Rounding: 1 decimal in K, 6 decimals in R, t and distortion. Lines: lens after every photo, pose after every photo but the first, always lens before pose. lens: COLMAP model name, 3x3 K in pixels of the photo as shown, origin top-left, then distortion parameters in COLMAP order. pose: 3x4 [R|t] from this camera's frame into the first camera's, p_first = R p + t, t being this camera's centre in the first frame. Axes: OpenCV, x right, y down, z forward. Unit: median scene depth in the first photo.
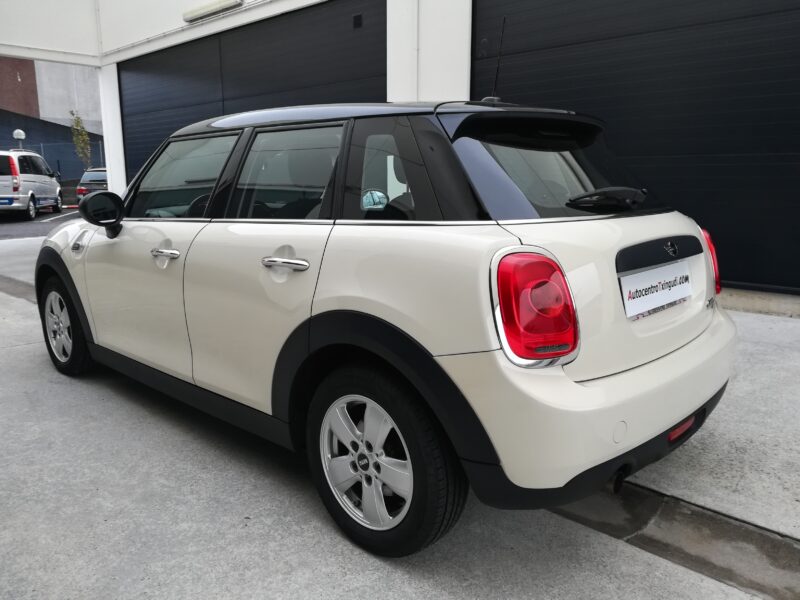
lens RADIAL K [[623.8, 0, 400.0], [0, 623.8, 300.0], [0, 0, 1]] dist [0.006279, -0.004881]
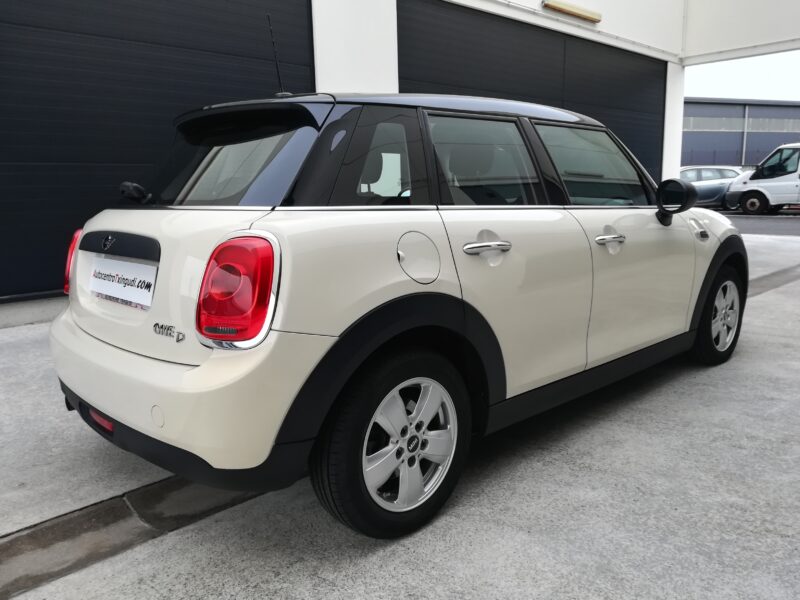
lens RADIAL K [[623.8, 0, 400.0], [0, 623.8, 300.0], [0, 0, 1]] dist [0.006279, -0.004881]
pose [[-0.036795, 0.174624, -0.983947, 1.267445], [-0.163308, 0.970327, 0.178314, -0.222920], [0.985889, 0.167248, -0.007186, 1.315859]]
